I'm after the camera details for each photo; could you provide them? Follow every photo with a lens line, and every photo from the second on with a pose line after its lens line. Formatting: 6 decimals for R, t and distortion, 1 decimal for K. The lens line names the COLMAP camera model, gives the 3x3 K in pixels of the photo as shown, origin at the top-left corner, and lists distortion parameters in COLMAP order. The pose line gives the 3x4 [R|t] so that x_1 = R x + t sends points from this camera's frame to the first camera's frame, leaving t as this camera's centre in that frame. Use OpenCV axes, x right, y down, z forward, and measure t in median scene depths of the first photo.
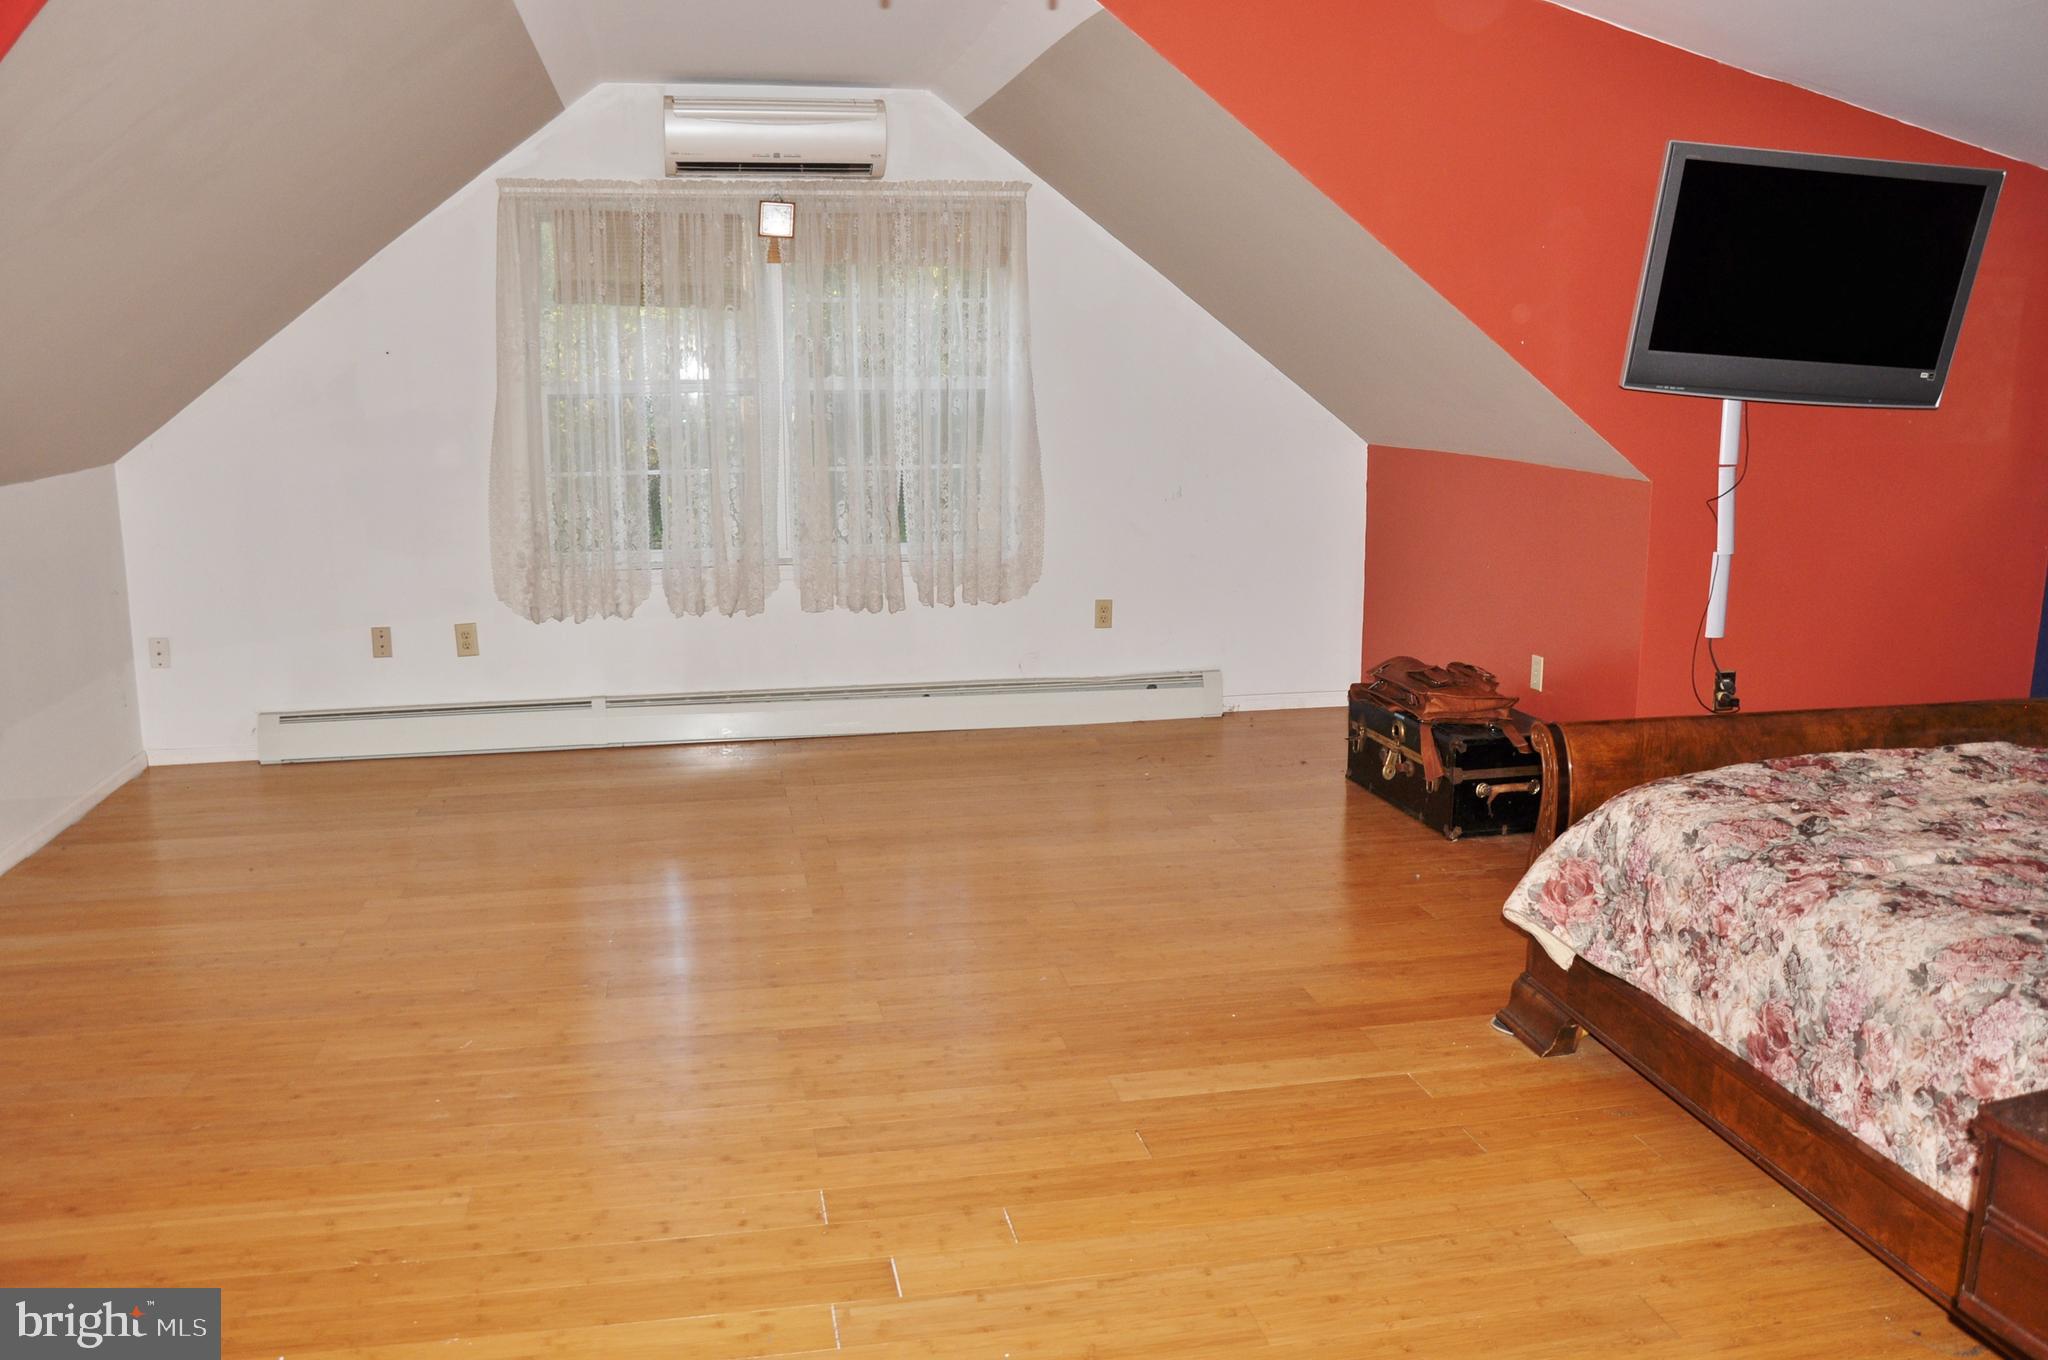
lens RADIAL K [[1612.2, 0, 1024.0], [0, 1612.2, 680.0], [0, 0, 1]] dist [-0.154632, 0.127171]
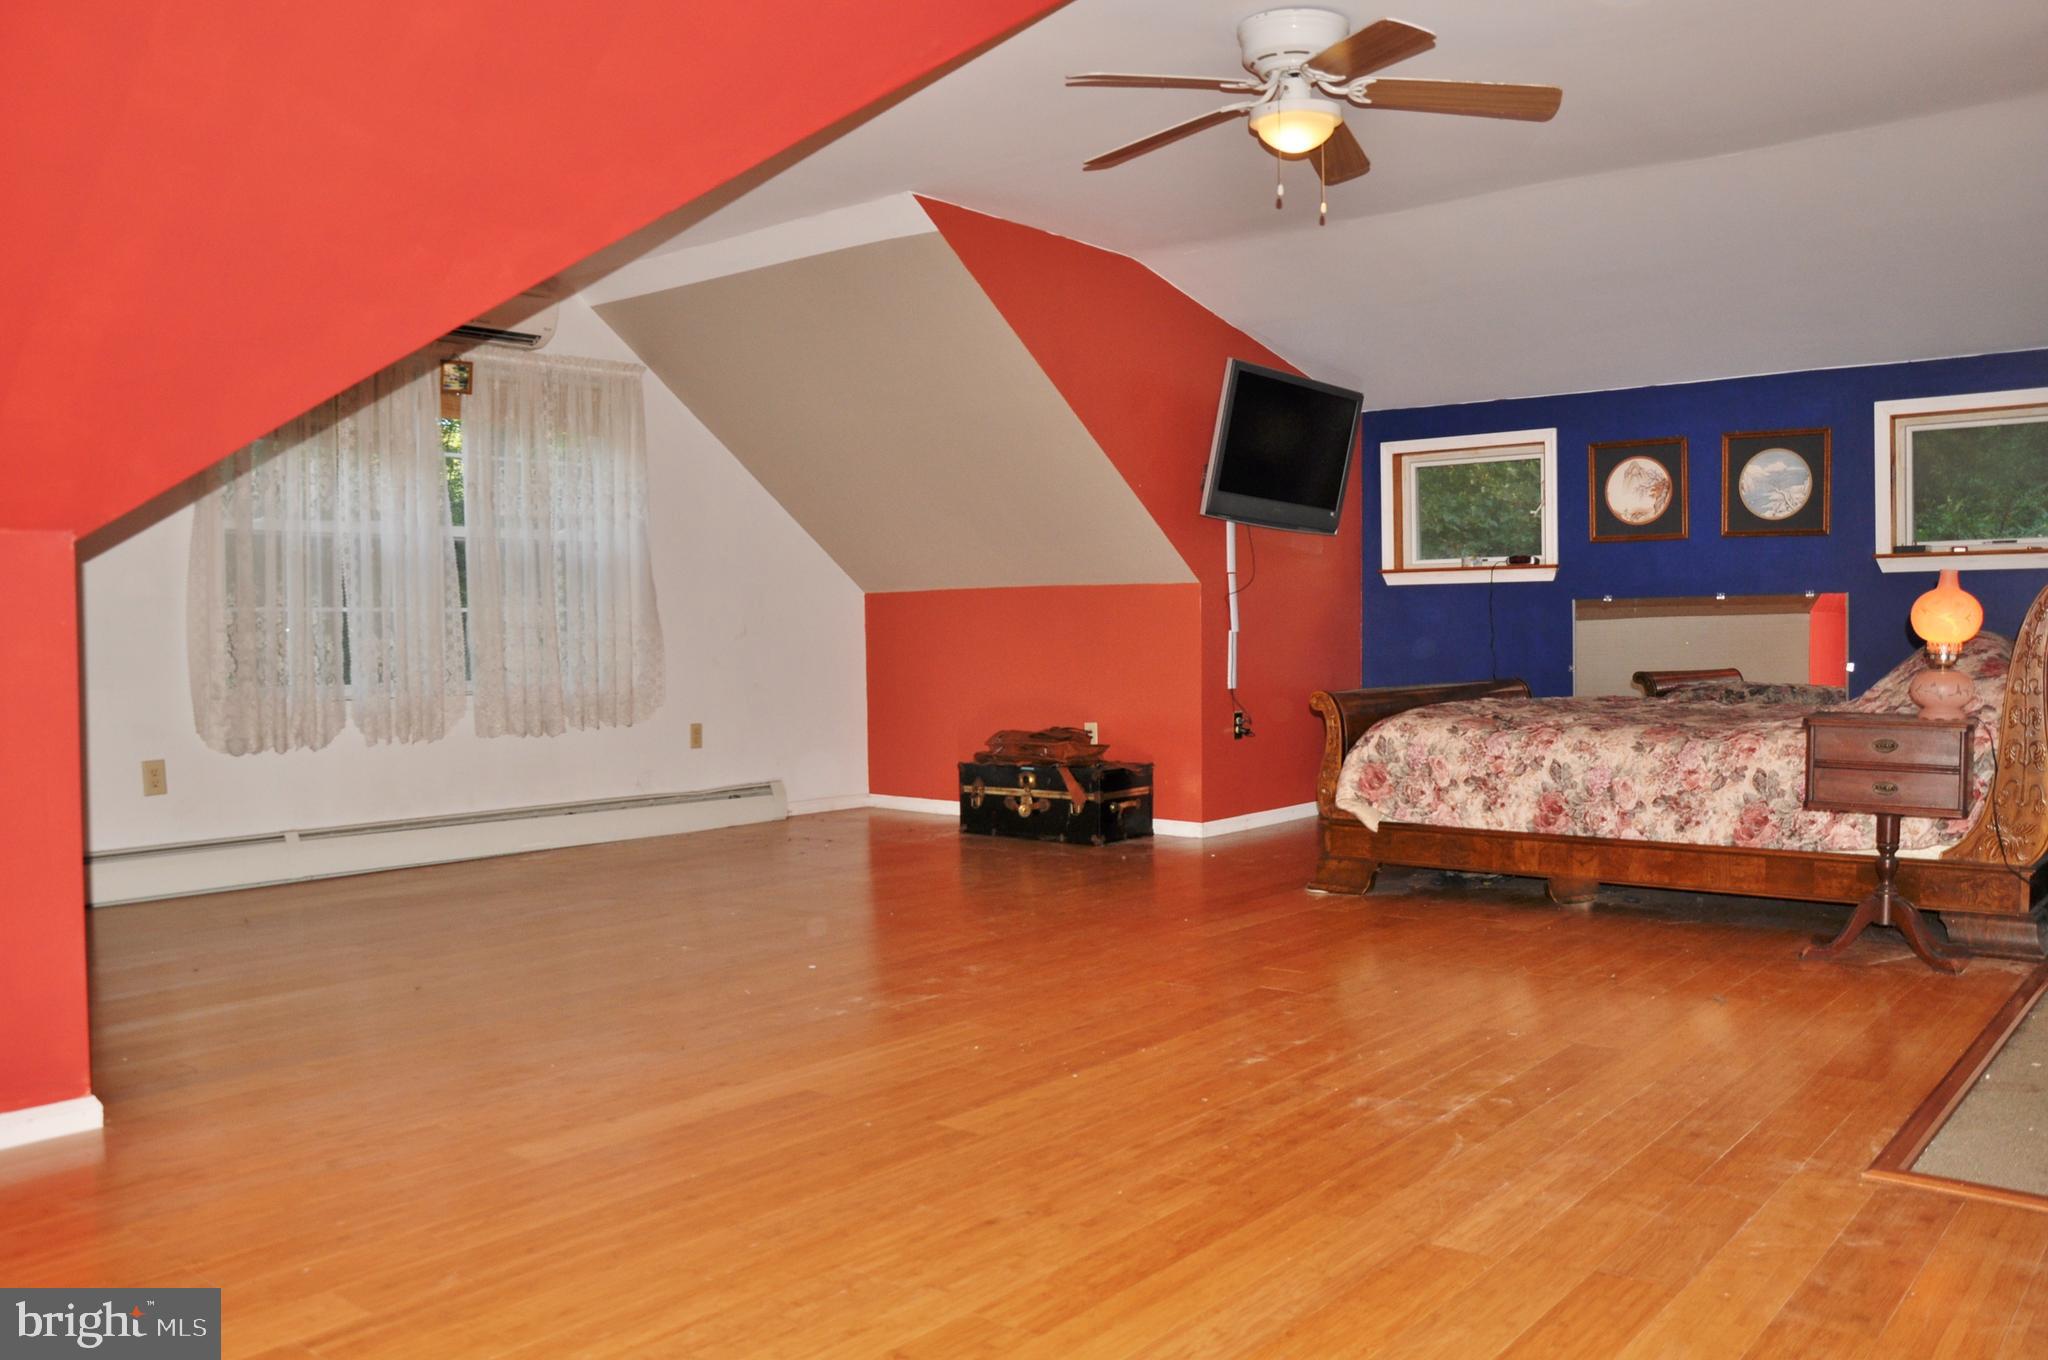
lens RADIAL K [[1630.7, 0, 1024.0], [0, 1630.7, 680.0], [0, 0, 1]] dist [-0.144780, 0.127630]
pose [[0.779773, -0.026108, 0.625517, -0.979072], [0.131557, 0.983655, -0.122944, 0.185309], [-0.612084, 0.178159, 0.770463, -0.096569]]
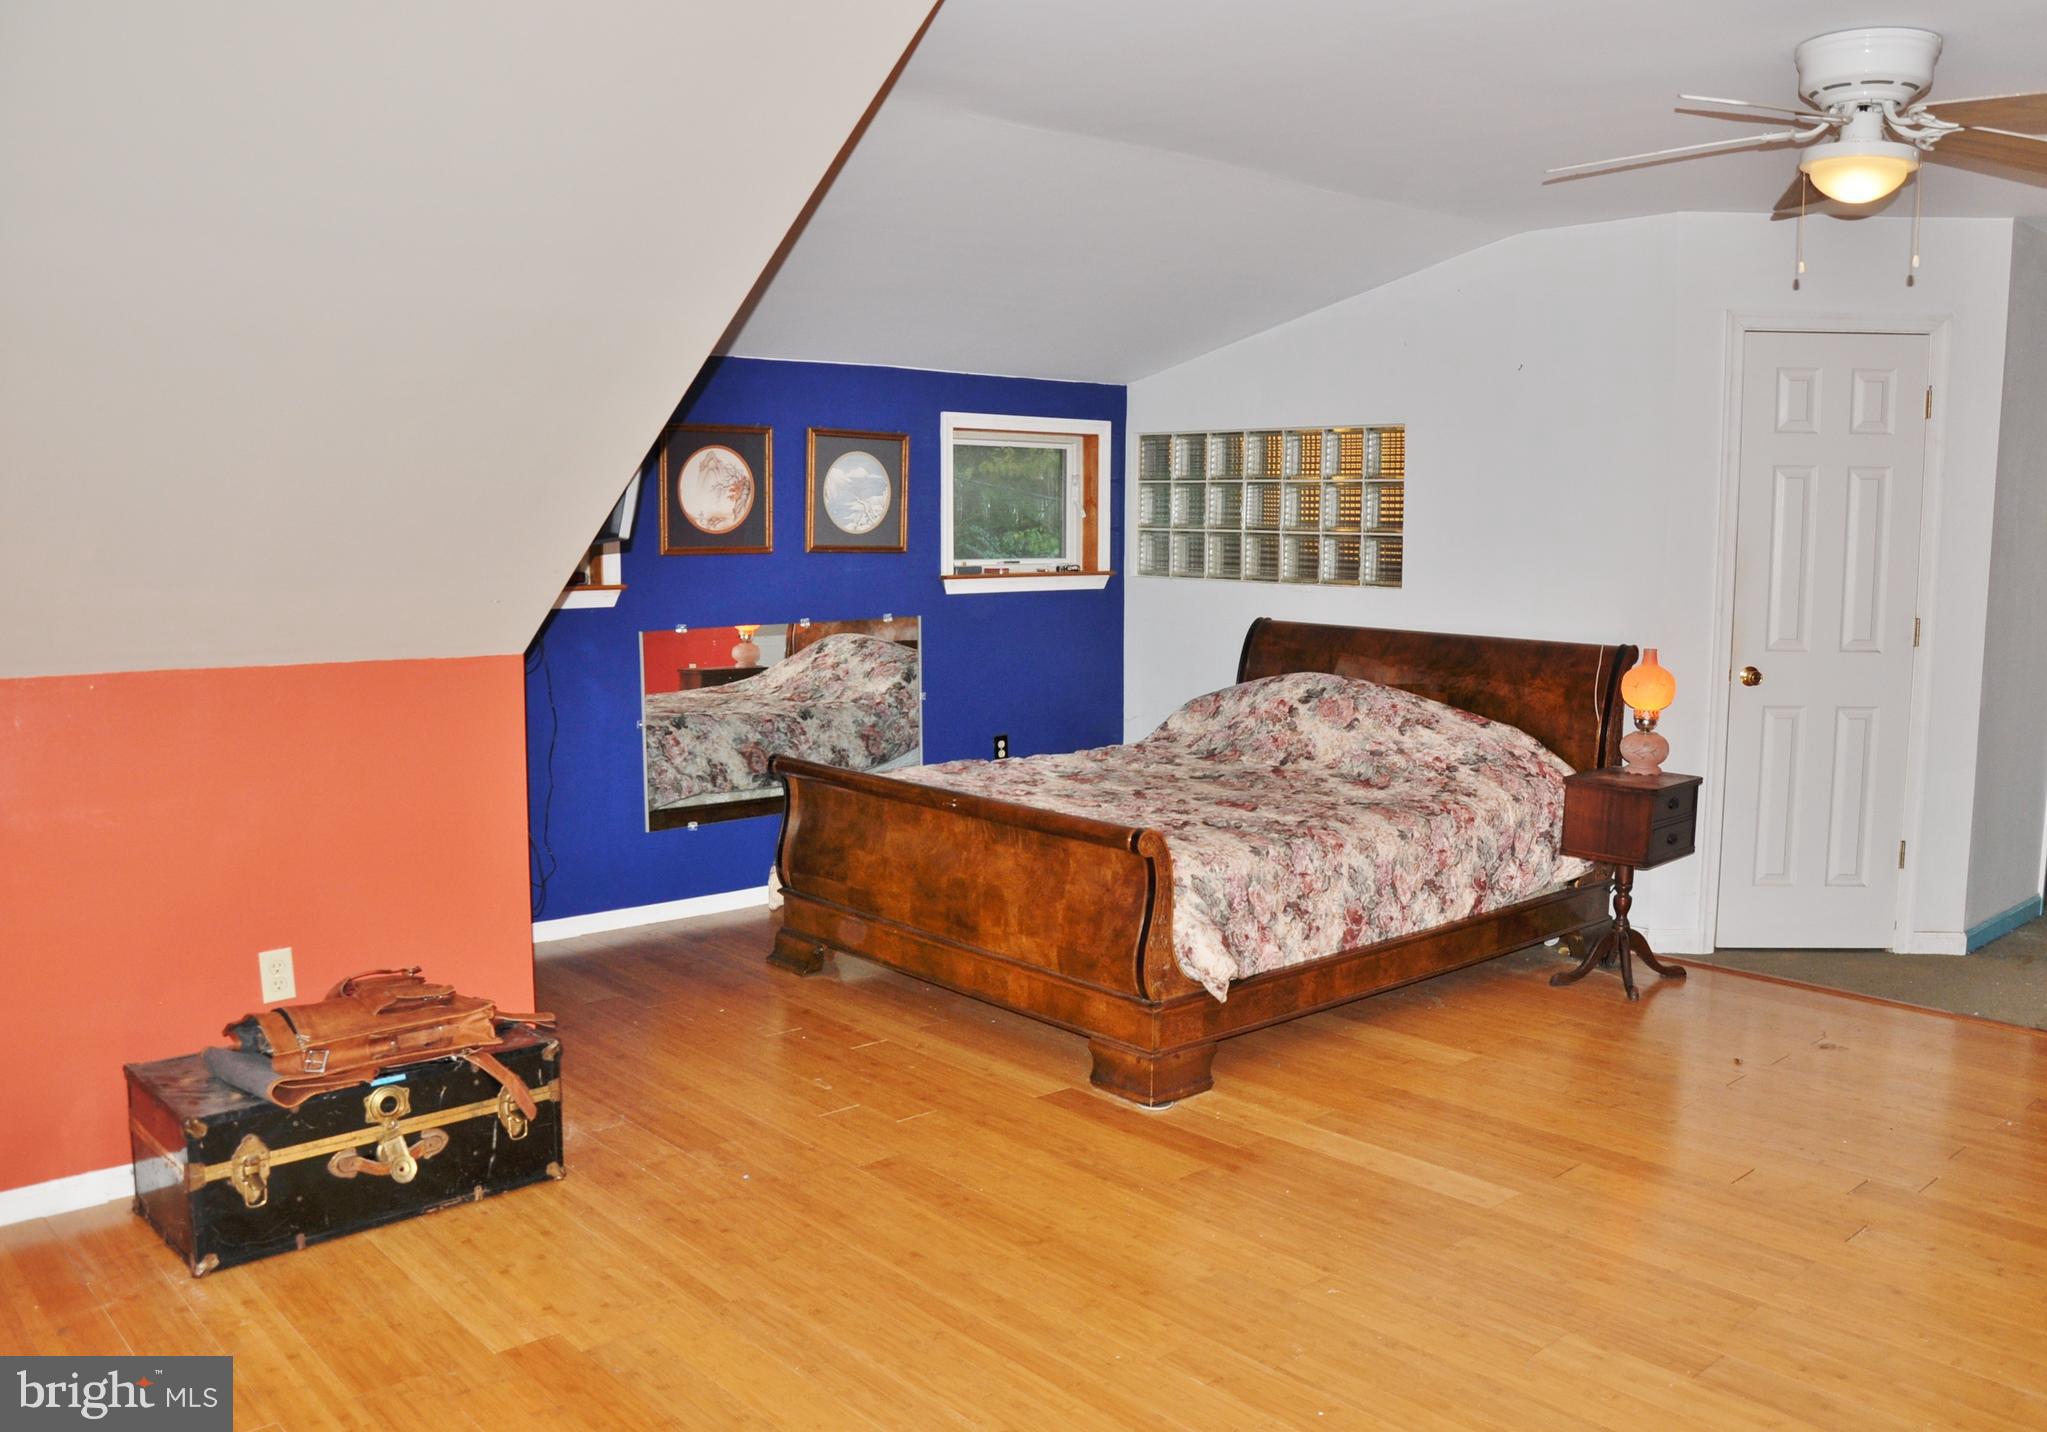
lens RADIAL K [[1696.9, 0, 1081.5], [0, 1696.9, 716.6], [0, 0, 1]] dist [-0.157213, 0.124324]
pose [[-0.523870, -0.105343, 0.845259, -0.683746], [0.156854, 0.963423, 0.217283, -0.332106], [-0.837232, 0.246411, -0.488185, 1.666657]]
